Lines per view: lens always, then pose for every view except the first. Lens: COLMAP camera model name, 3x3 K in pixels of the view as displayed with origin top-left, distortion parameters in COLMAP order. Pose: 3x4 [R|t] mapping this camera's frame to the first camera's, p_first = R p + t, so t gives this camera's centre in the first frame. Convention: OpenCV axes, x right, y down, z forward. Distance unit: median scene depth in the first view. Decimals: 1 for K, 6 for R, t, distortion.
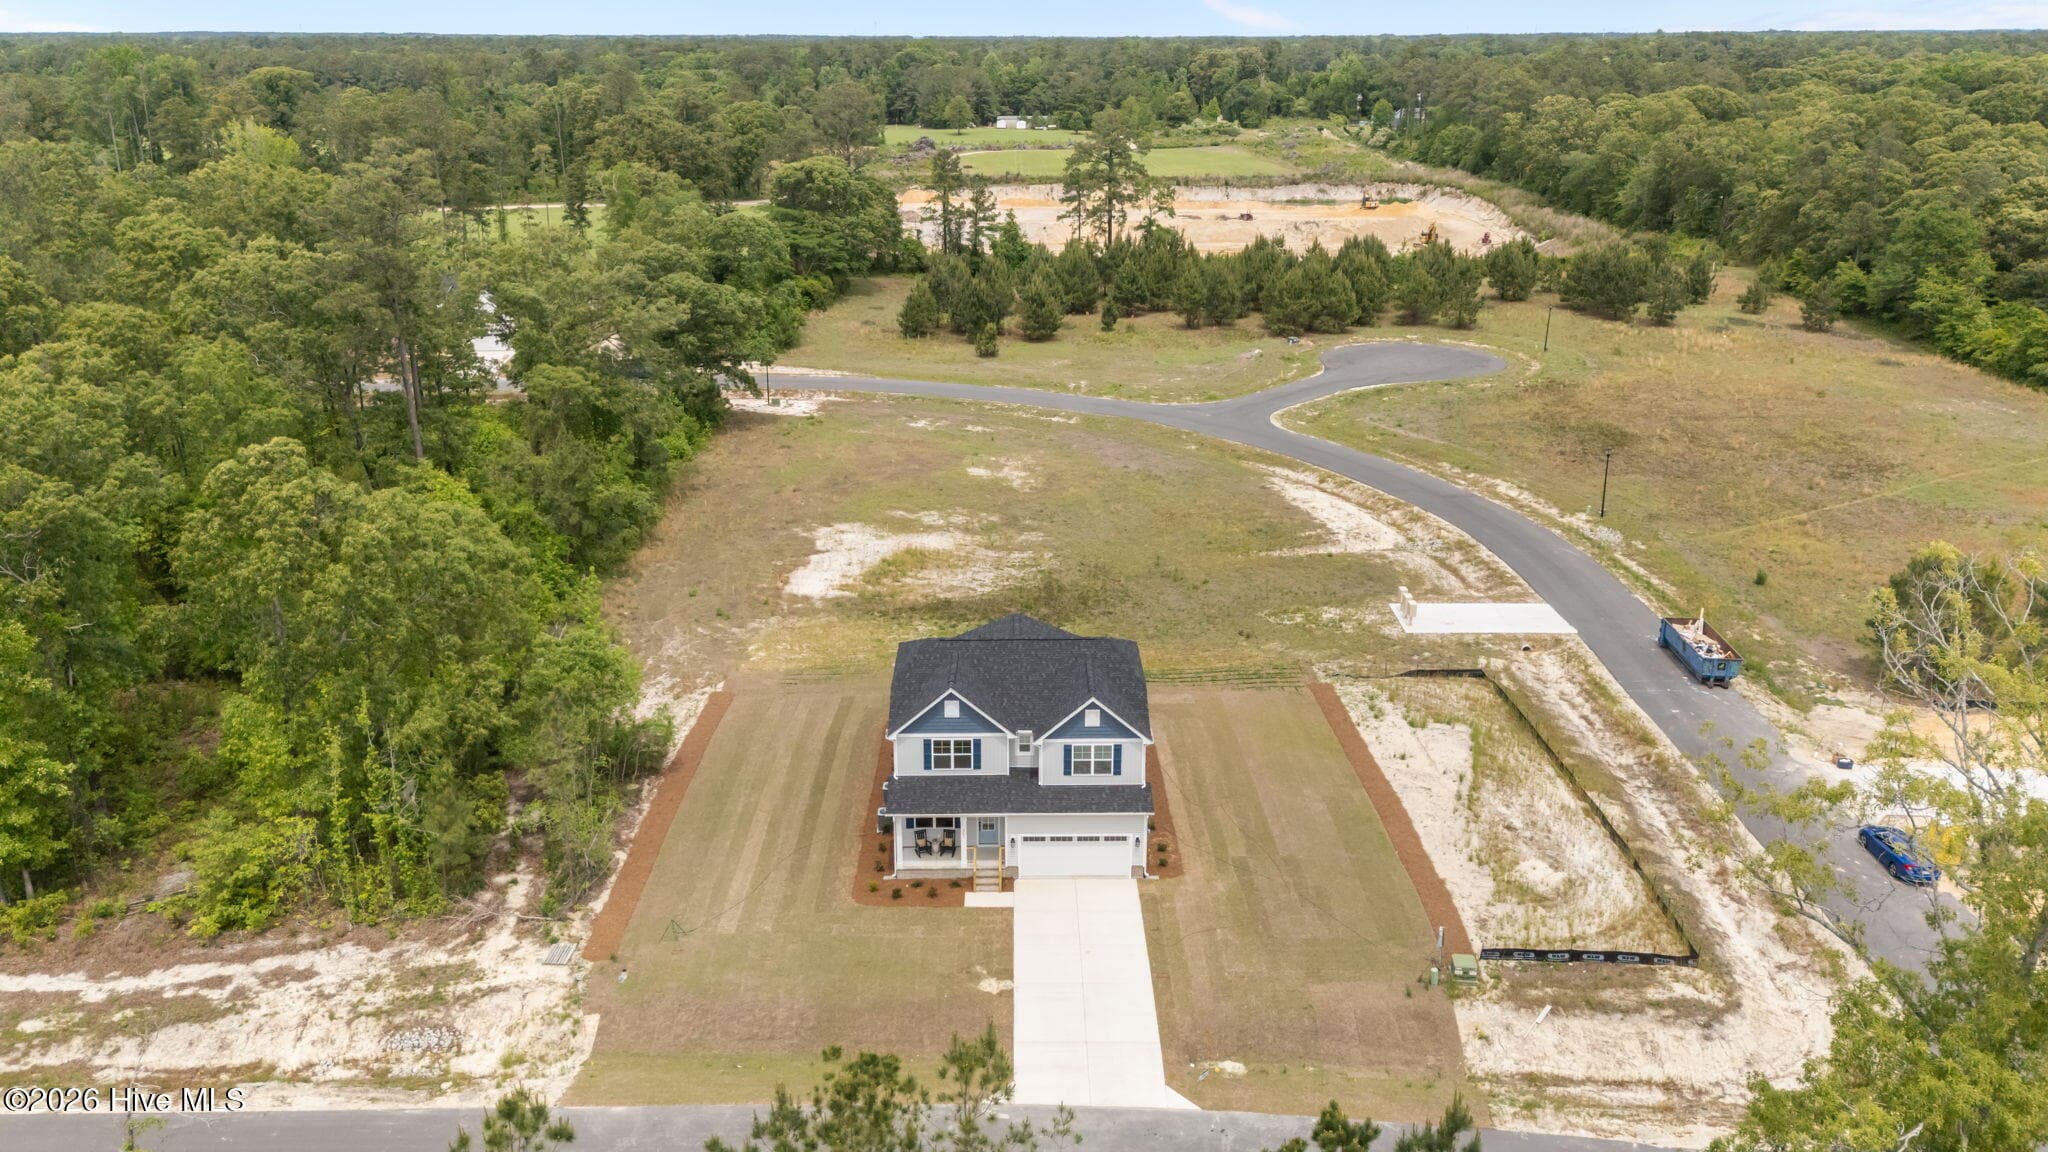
lens RADIAL K [[1433.4, 0, 1024.0], [0, 1433.4, 576.0], [0, 0, 1]] dist [0.081810, -0.002509]
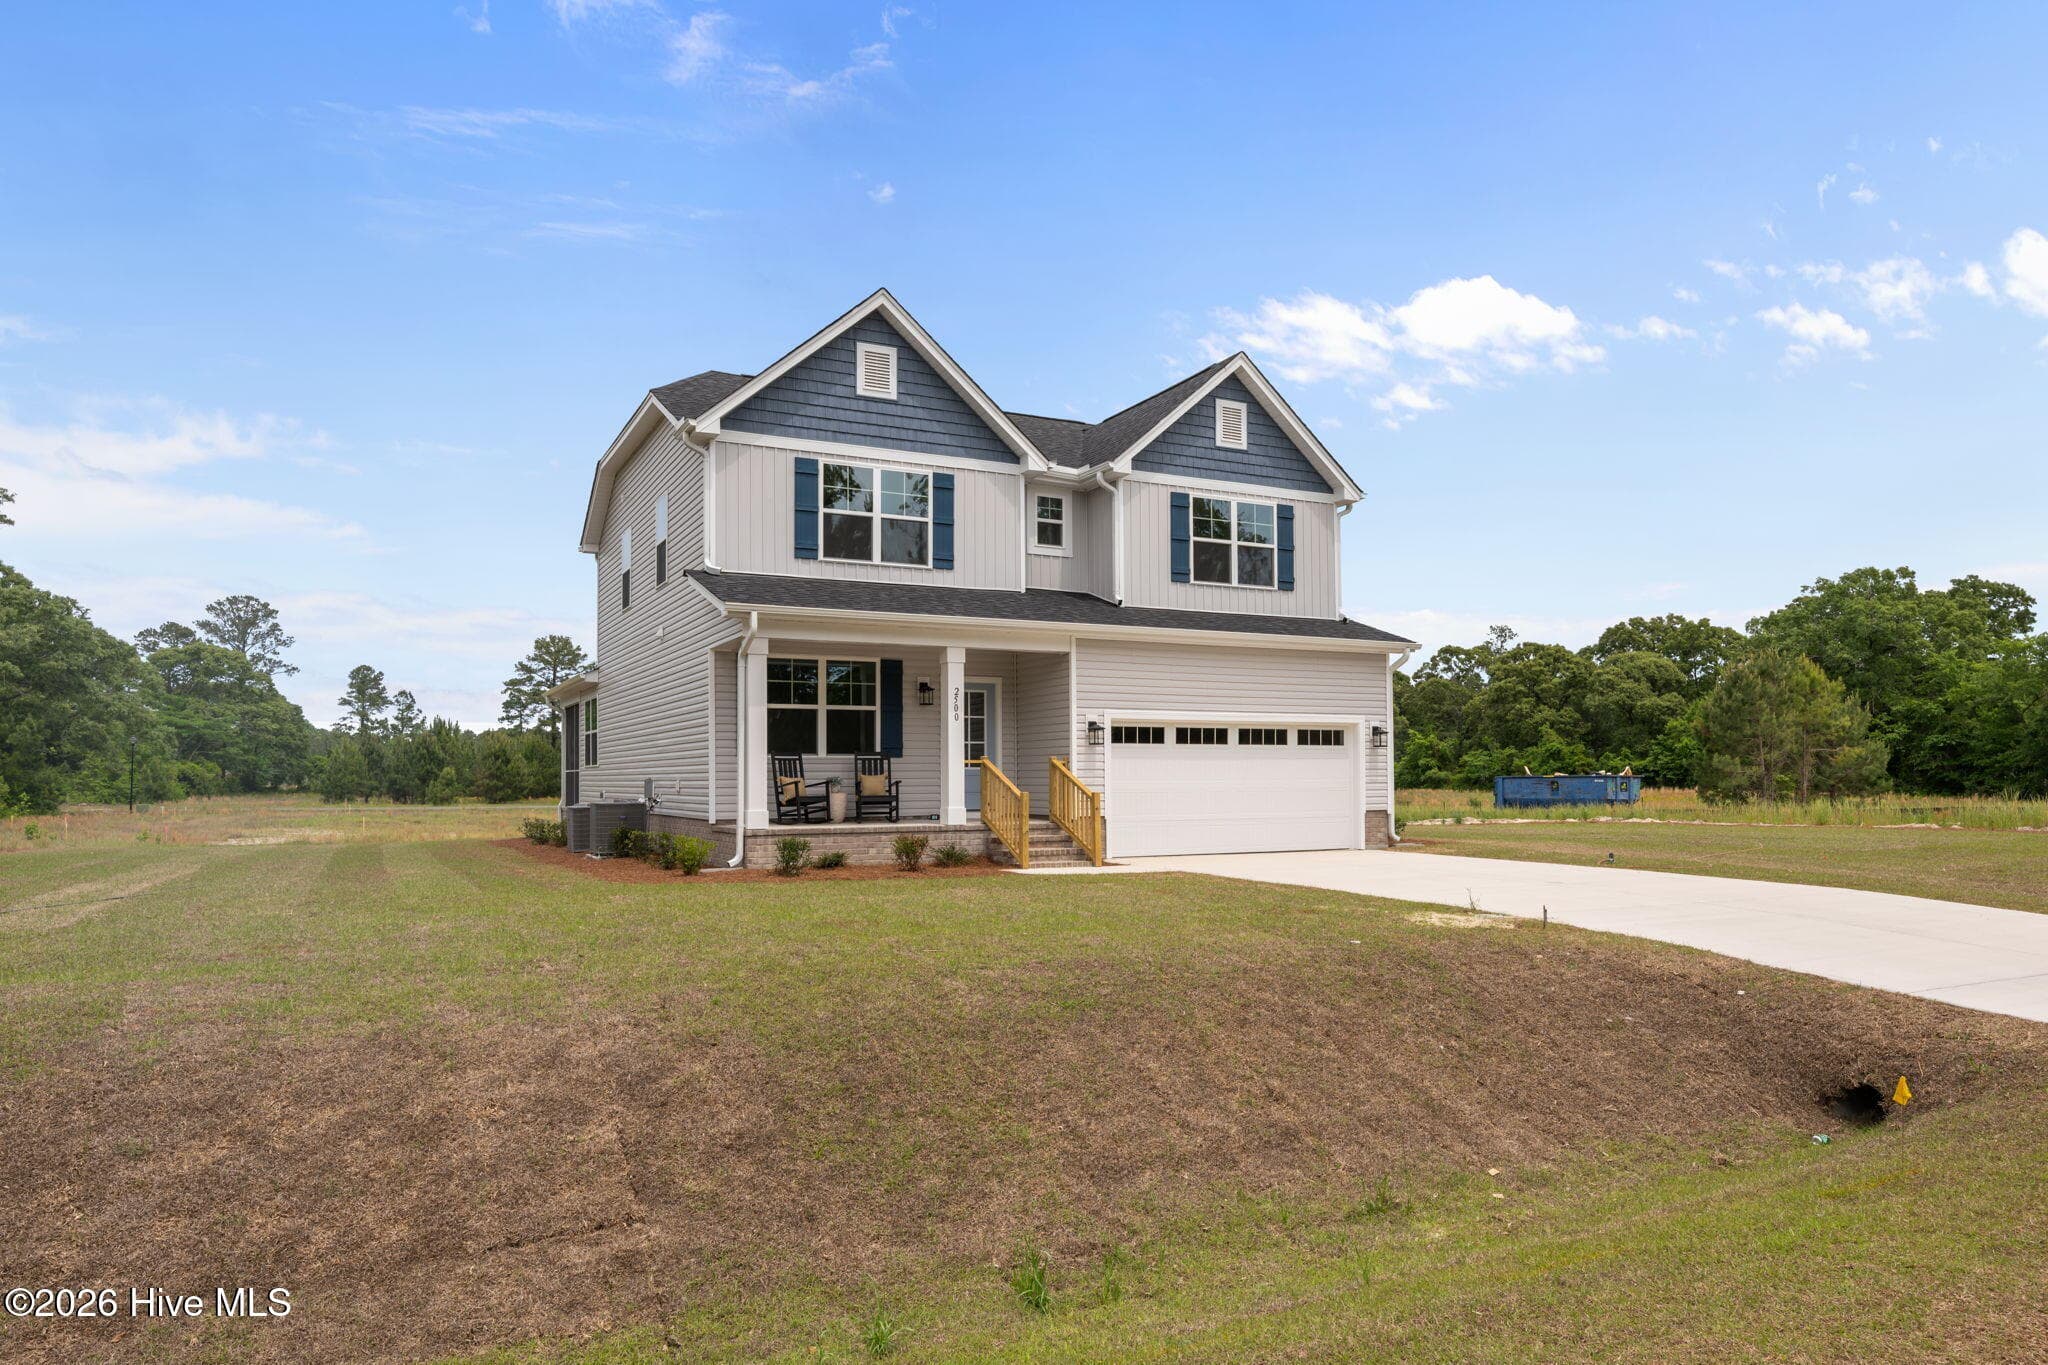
lens RADIAL K [[1256.1, 0, 1021.2], [0, 1256.1, 751.6], [0, 0, 1]] dist [-0.015877, -0.000216]
pose [[0.895648, 0.006976, 0.444710, -0.151801], [0.144381, 0.941167, -0.305547, 0.274129], [-0.420677, 0.337870, 0.841947, 0.755886]]
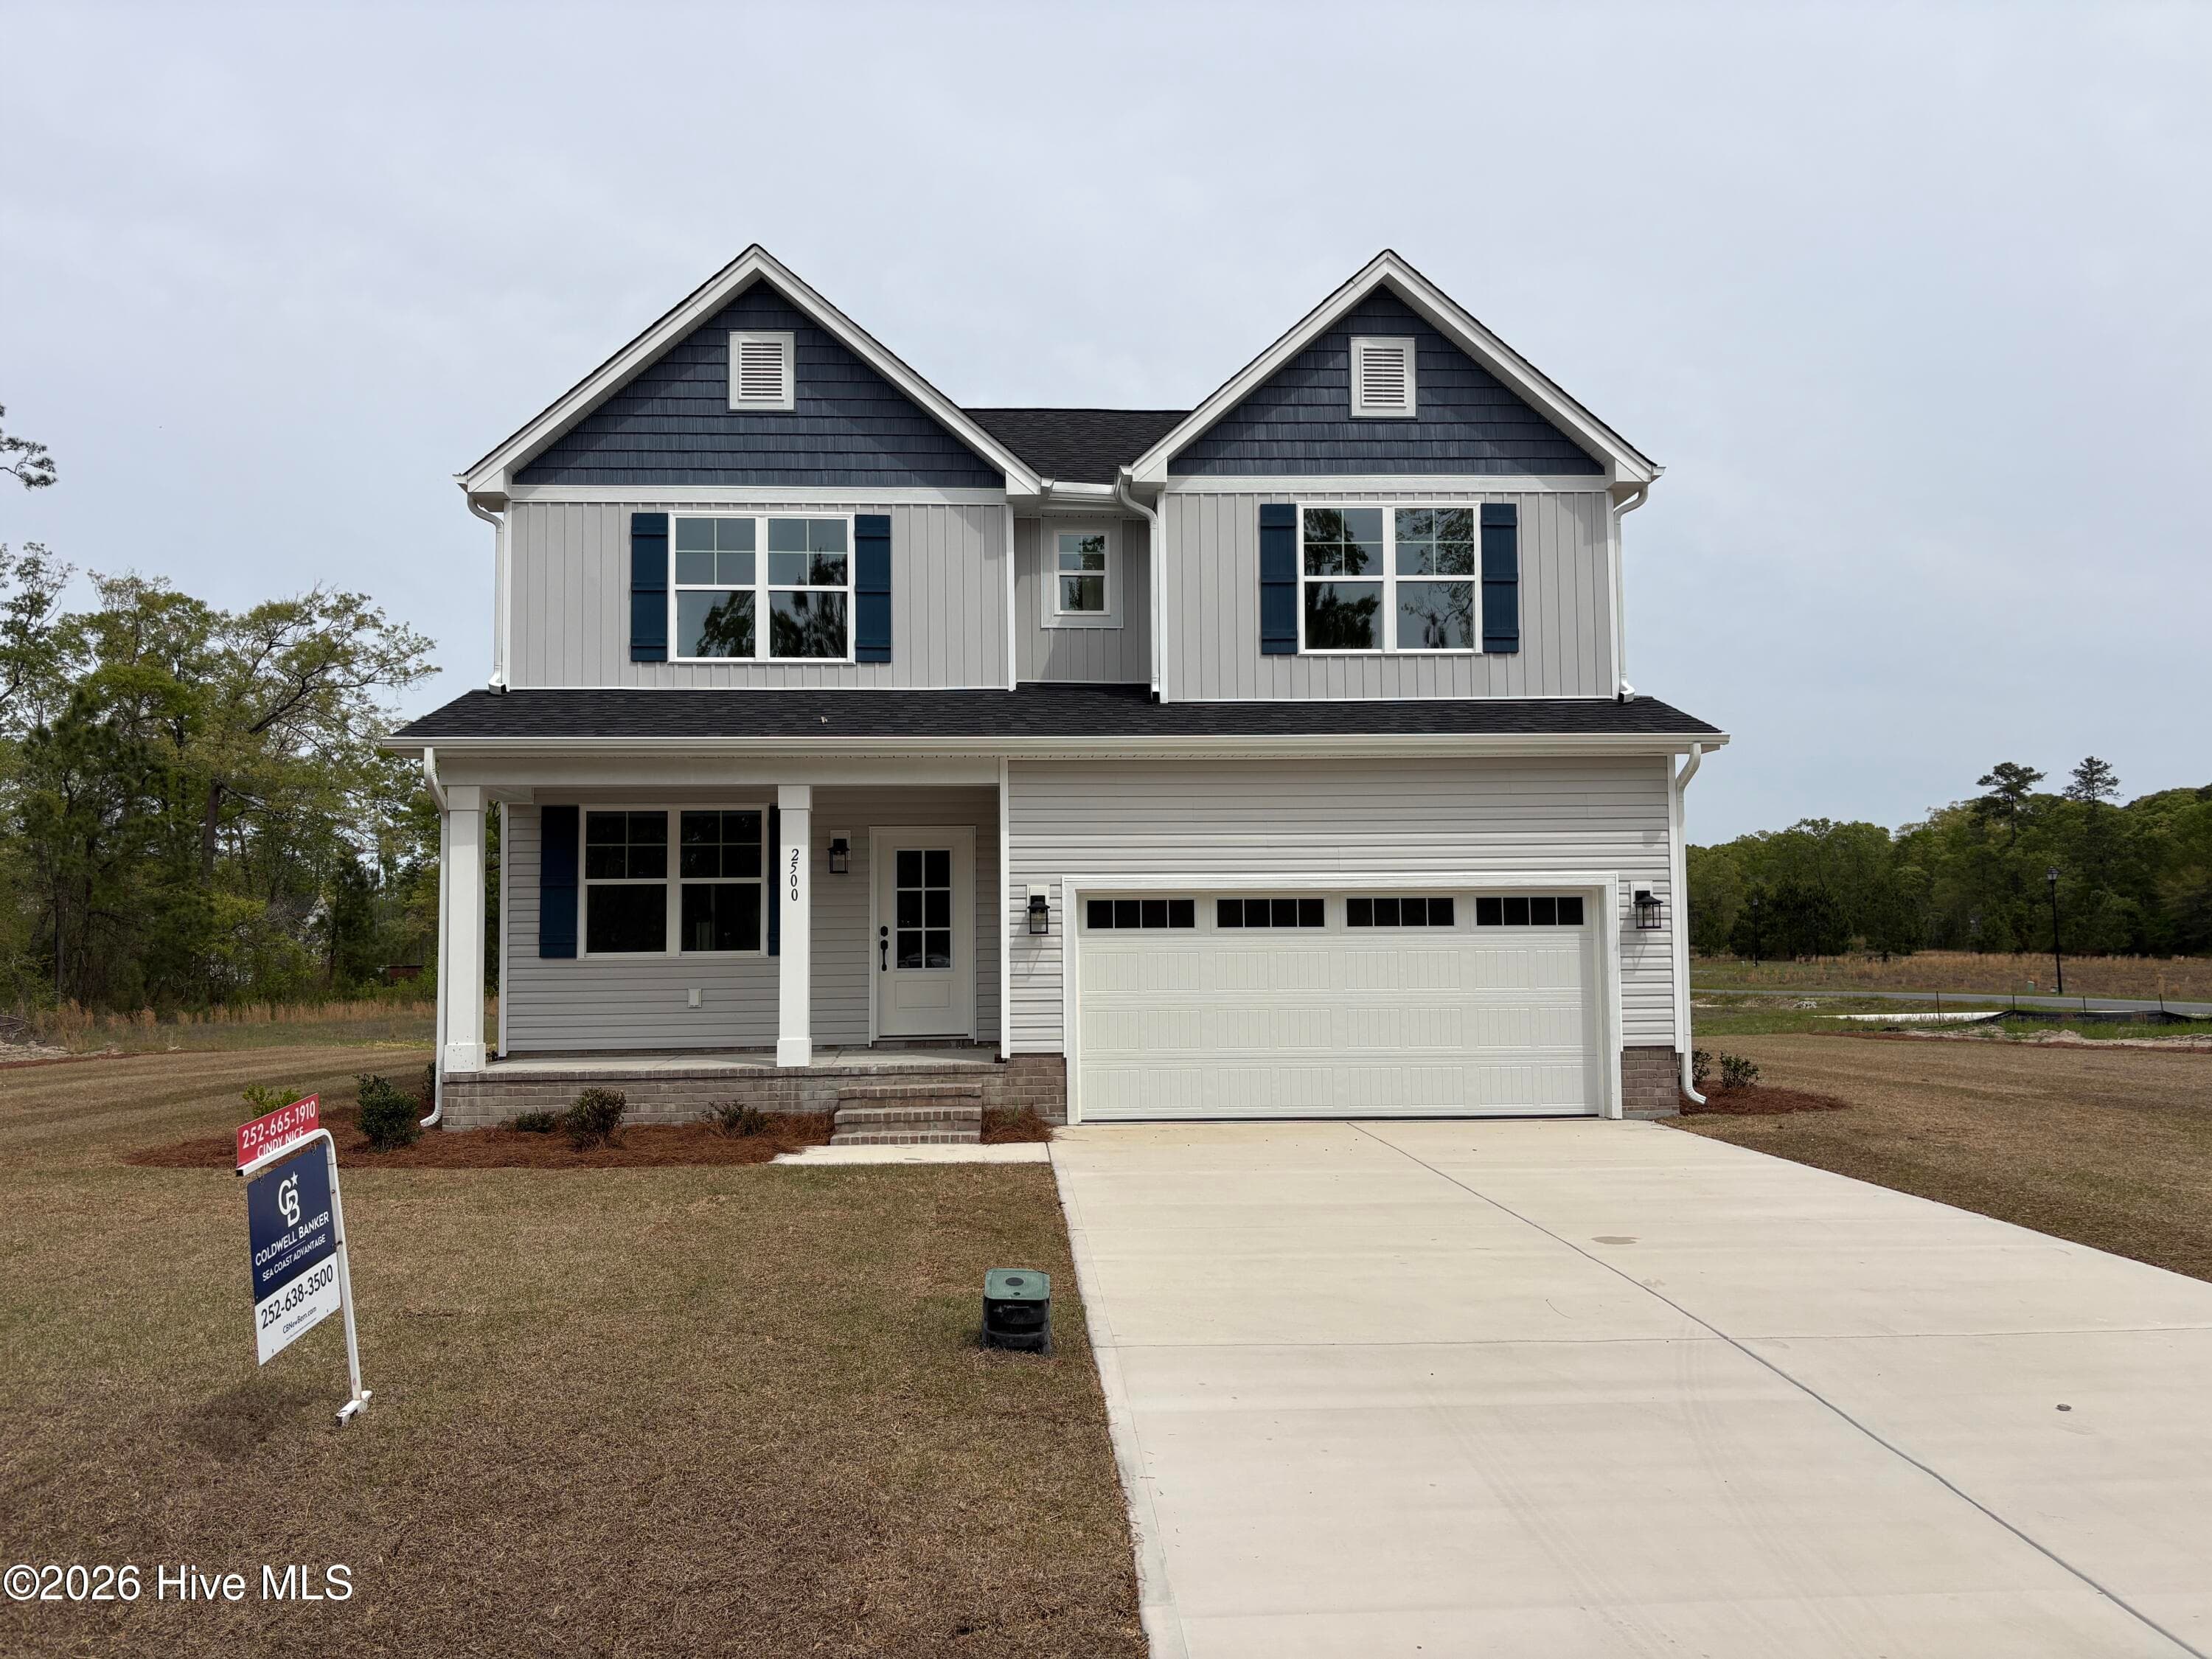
lens RADIAL K [[1639.0, 0, 1091.9], [0, 1639.0, 843.4], [0, 0, 1]] dist [0.087735, -0.109101]
pose [[0.998652, -0.004838, 0.051687, -0.011974], [0.023997, 0.925907, -0.376988, 0.261014], [-0.046034, 0.377720, 0.924775, 0.776080]]
